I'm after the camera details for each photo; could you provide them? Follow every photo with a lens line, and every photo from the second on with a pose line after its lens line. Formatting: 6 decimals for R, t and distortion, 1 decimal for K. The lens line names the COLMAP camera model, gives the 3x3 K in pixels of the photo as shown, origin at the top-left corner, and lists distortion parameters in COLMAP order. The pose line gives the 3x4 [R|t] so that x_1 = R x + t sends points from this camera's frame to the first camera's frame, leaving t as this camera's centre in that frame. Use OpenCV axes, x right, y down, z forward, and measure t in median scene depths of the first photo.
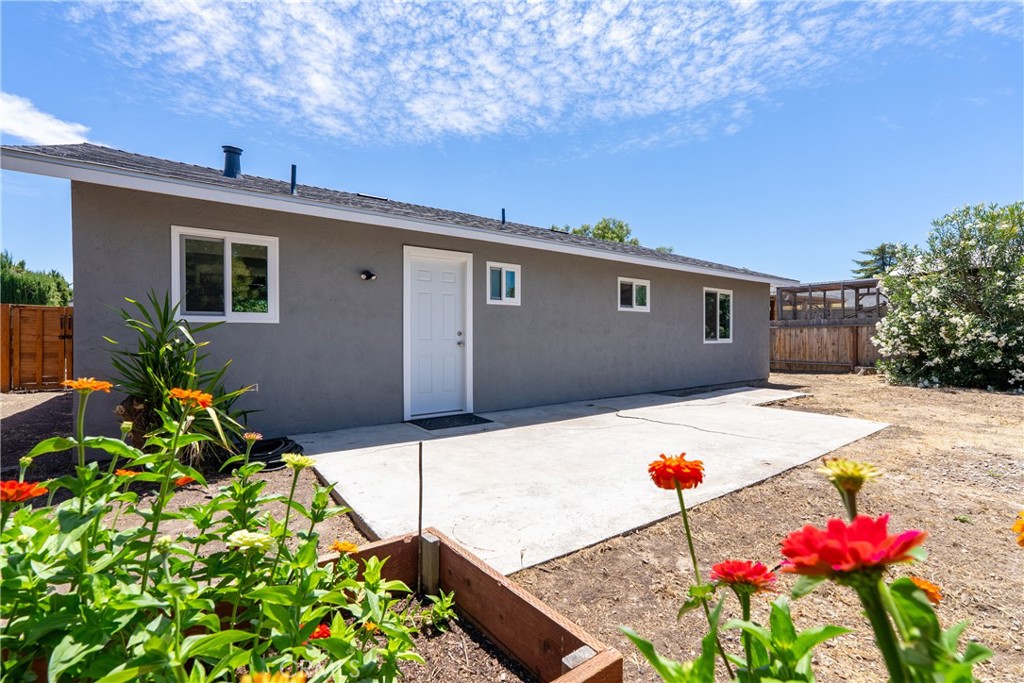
lens RADIAL K [[458.2, 0, 510.5], [0, 458.2, 343.3], [0, 0, 1]] dist [-0.008766, 0.001623]
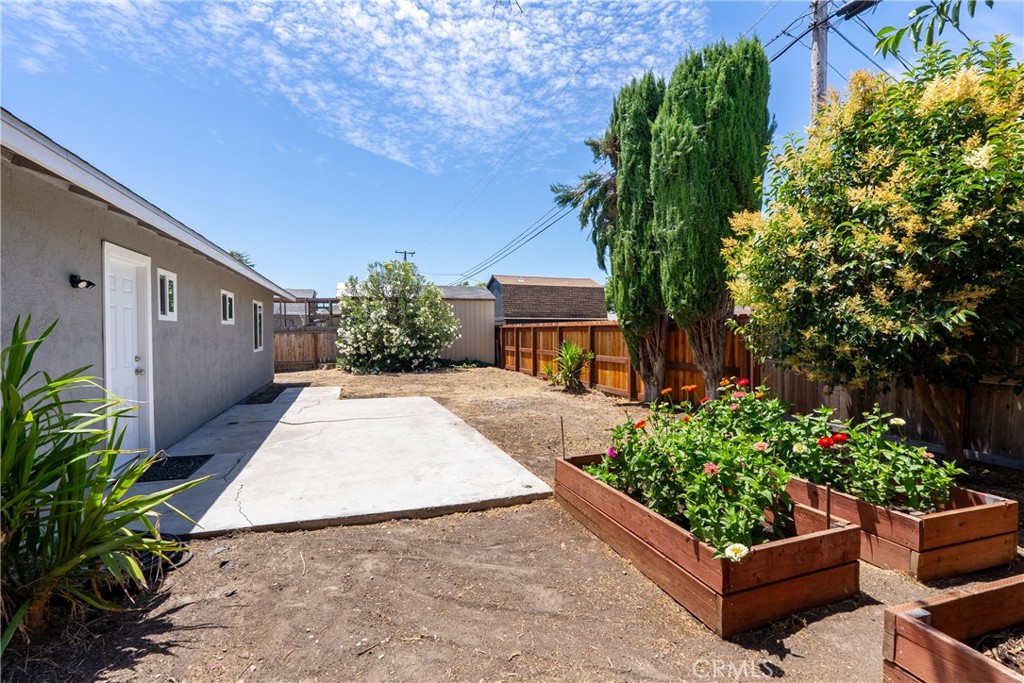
lens RADIAL K [[458.2, 0, 514.6], [0, 458.2, 310.7], [0, 0, 1]] dist [-0.008766, 0.001623]
pose [[0.297655, 0.041353, 0.953777, -0.455096], [0.019043, 0.998605, -0.049239, -0.035086], [-0.954483, 0.032819, 0.296453, 0.102356]]
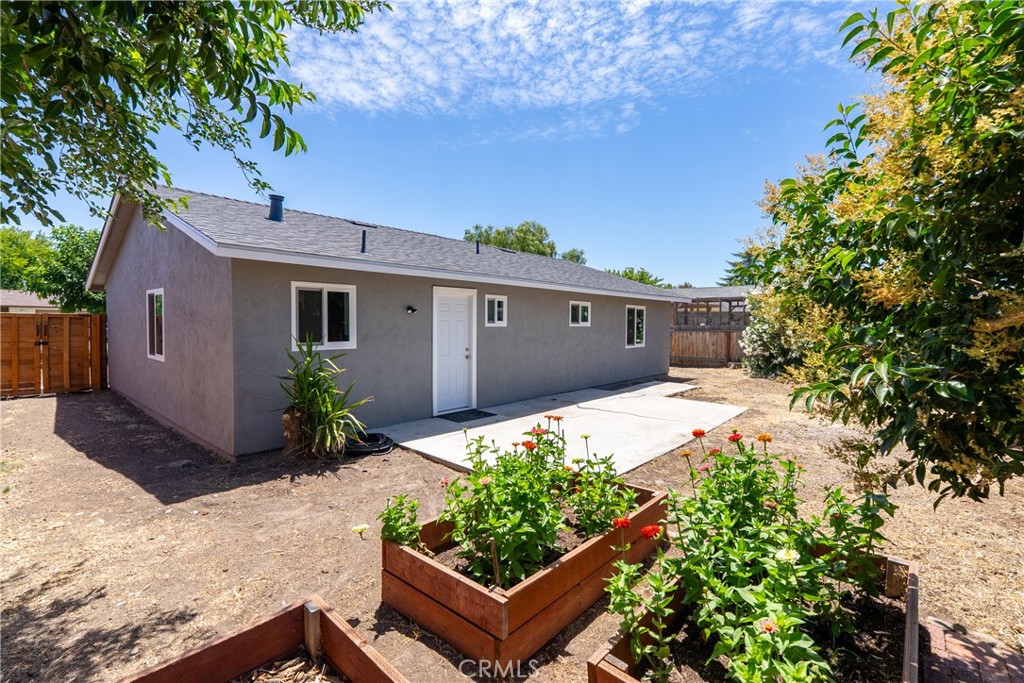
lens RADIAL K [[458.2, 0, 511.7], [0, 458.2, 344.0], [0, 0, 1]] dist [-0.008766, 0.001623]
pose [[0.978464, -0.000999, 0.206413, -0.176800], [-0.005535, 0.999502, 0.031075, -0.054081], [-0.206341, -0.031548, 0.977971, -0.223370]]
